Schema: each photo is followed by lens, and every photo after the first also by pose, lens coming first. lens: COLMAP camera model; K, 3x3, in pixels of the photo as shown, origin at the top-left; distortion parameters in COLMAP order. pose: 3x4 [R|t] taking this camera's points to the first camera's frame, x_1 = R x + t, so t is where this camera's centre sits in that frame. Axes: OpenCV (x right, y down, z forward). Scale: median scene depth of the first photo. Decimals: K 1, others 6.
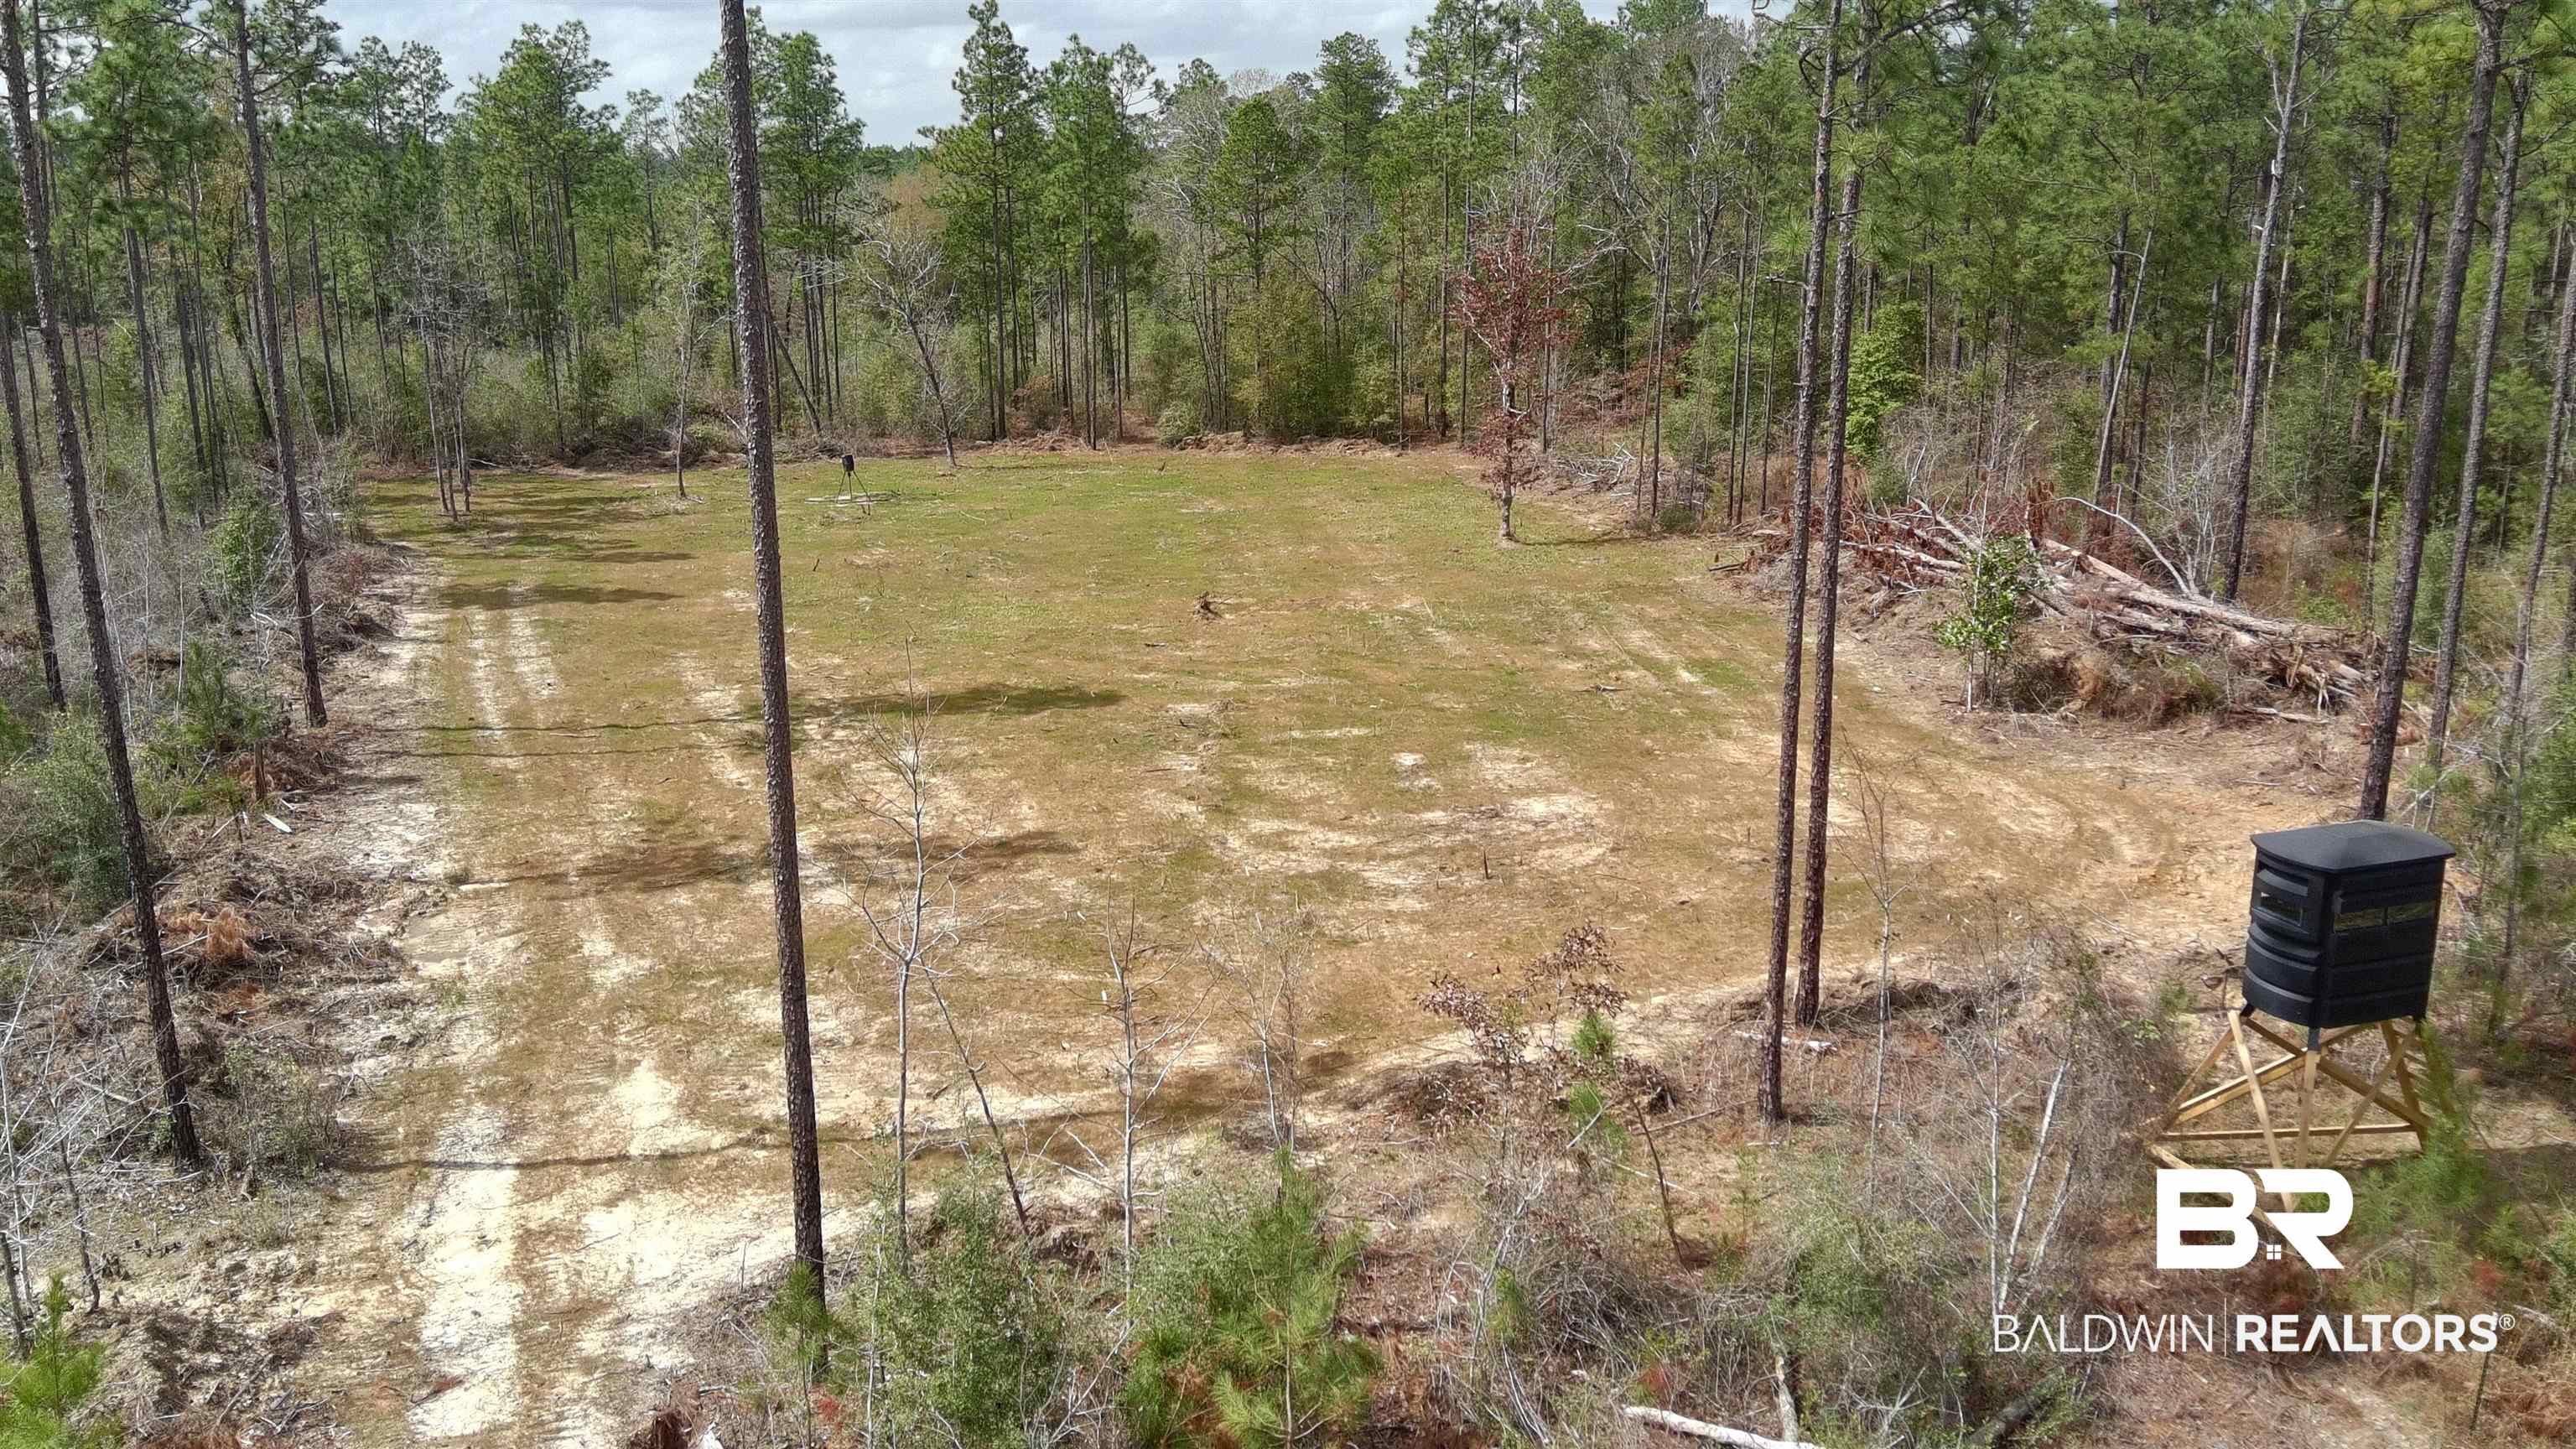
lens RADIAL K [[2132.5, 0, 1288.0], [0, 2132.5, 724.5], [0, 0, 1]] dist [0.117551, -0.205362]
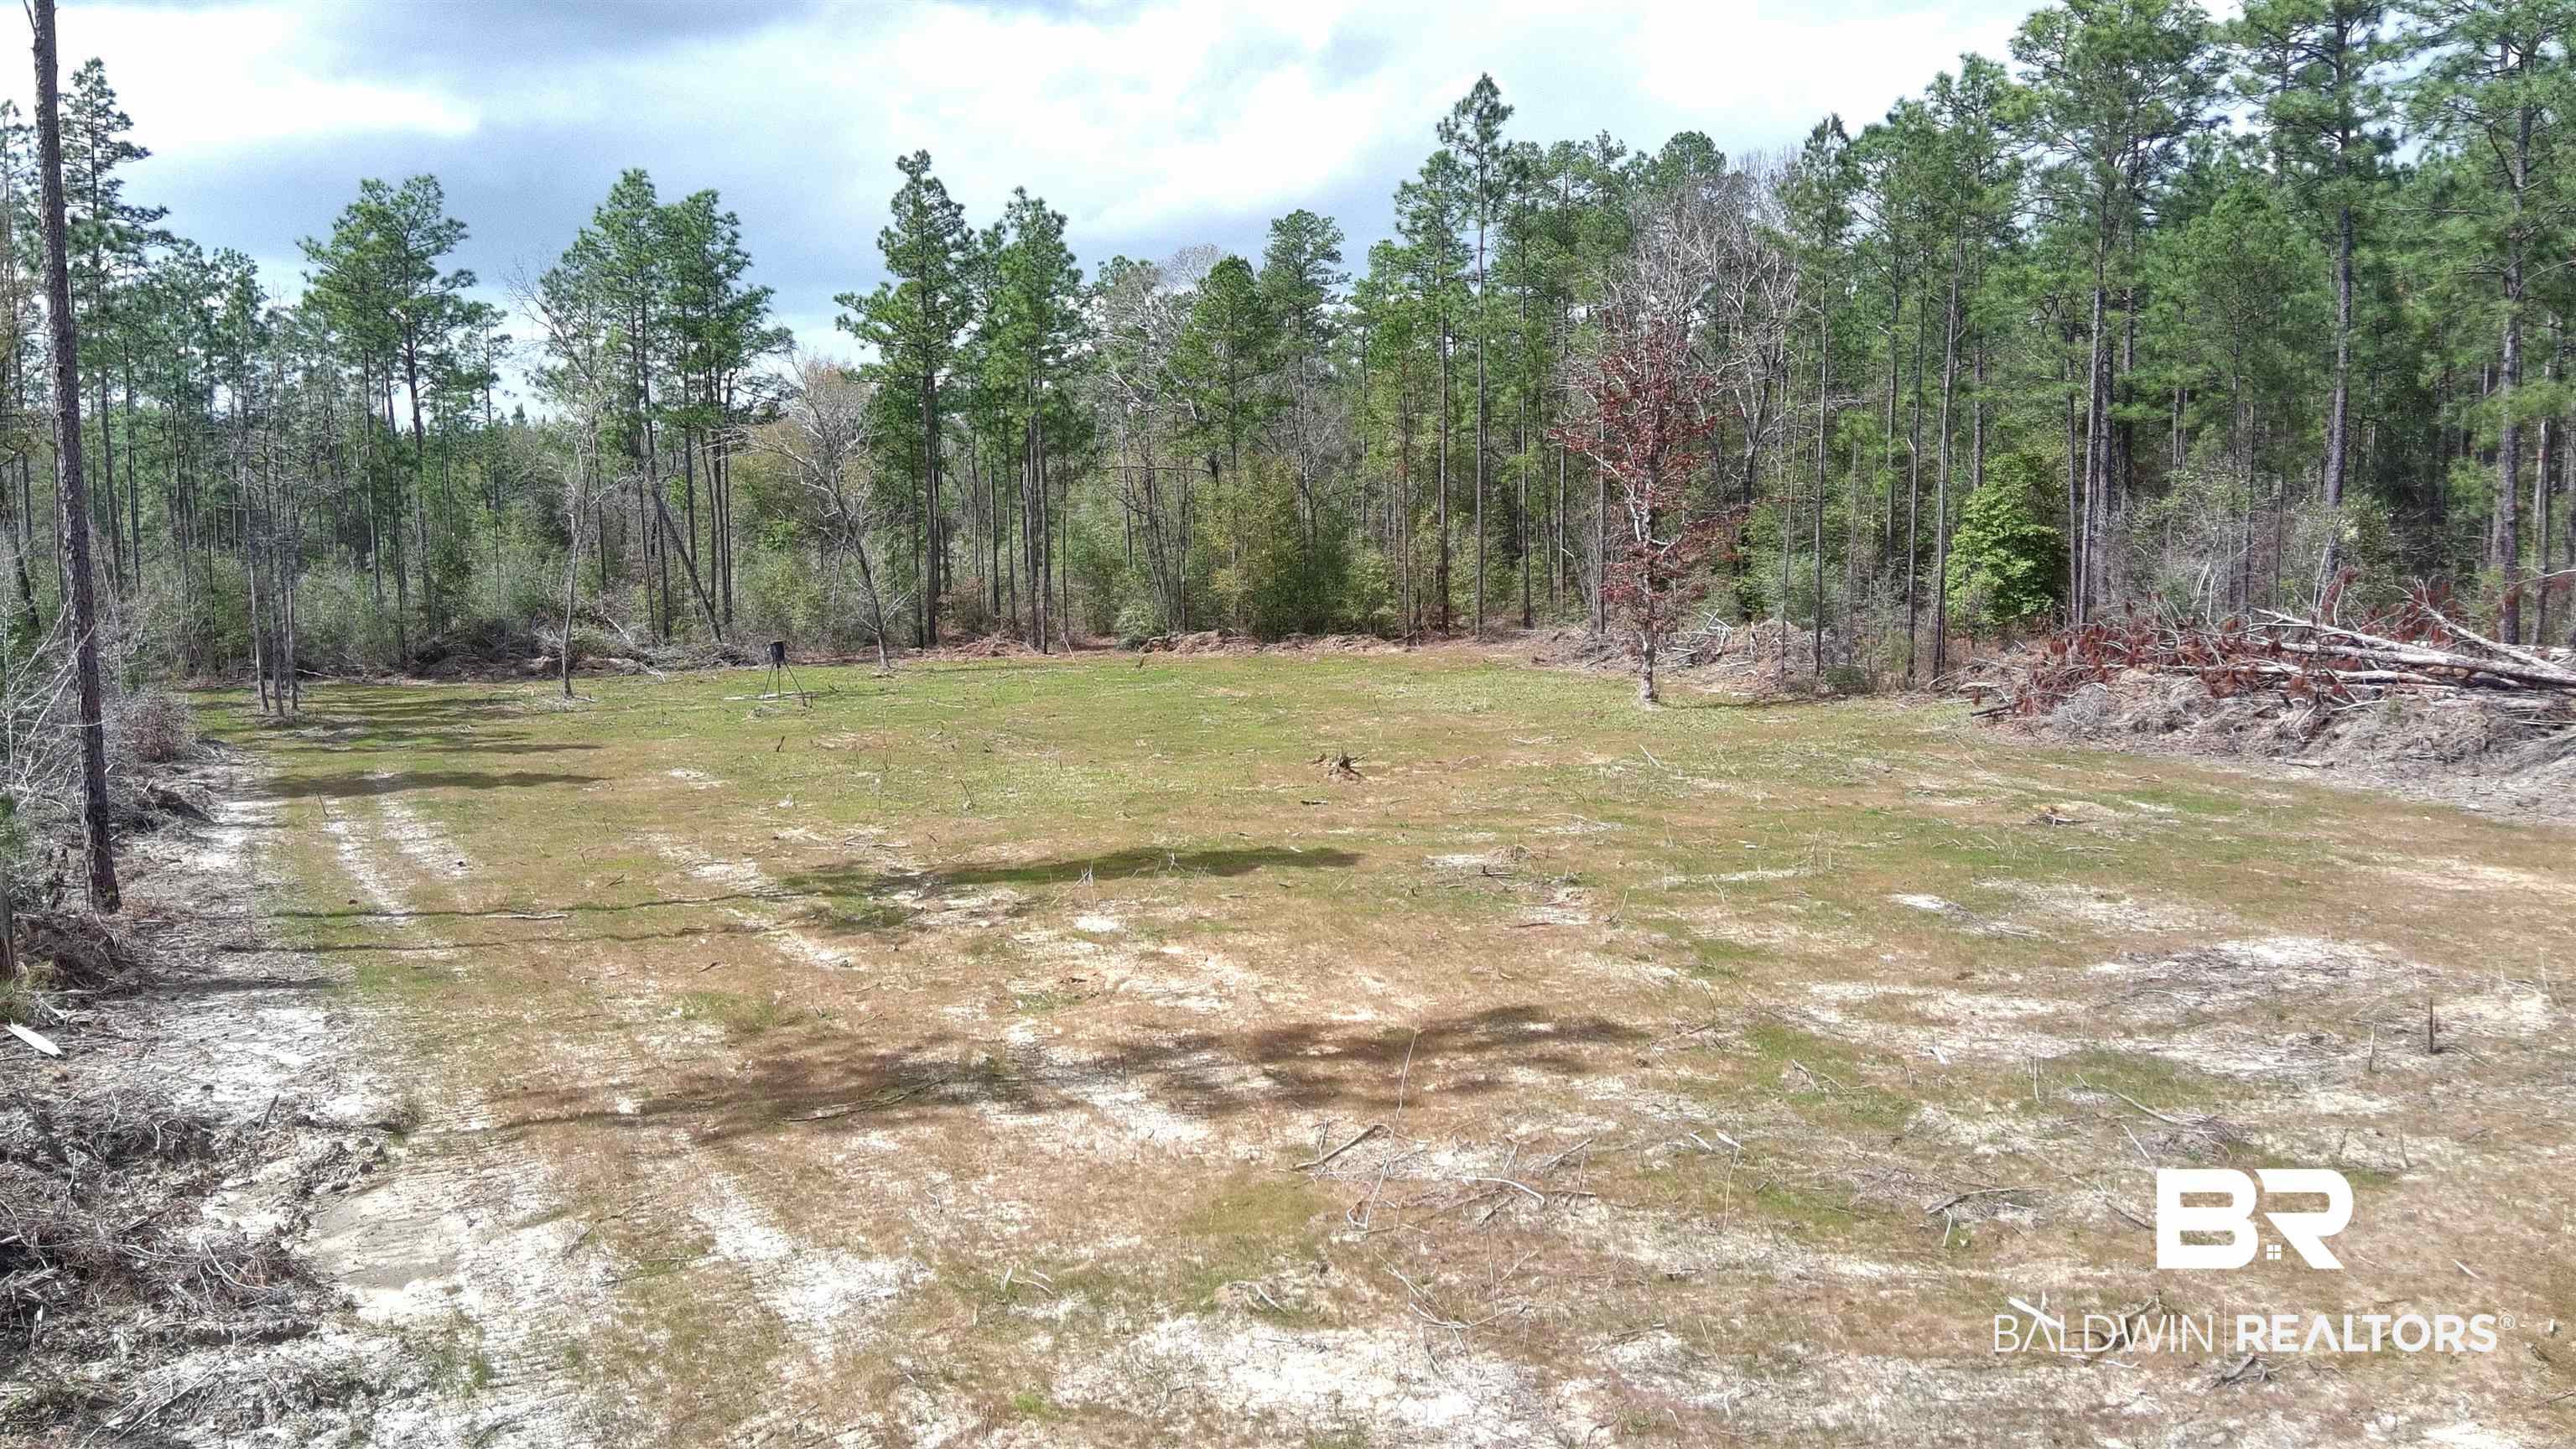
lens RADIAL K [[2132.5, 0, 1288.0], [0, 2132.5, 724.5], [0, 0, 1]] dist [0.117551, -0.205362]
pose [[0.995825, -0.016273, 0.089822, -0.152634], [0.028260, 0.990600, -0.133841, 0.036715], [-0.086800, 0.135821, 0.986924, 0.323461]]
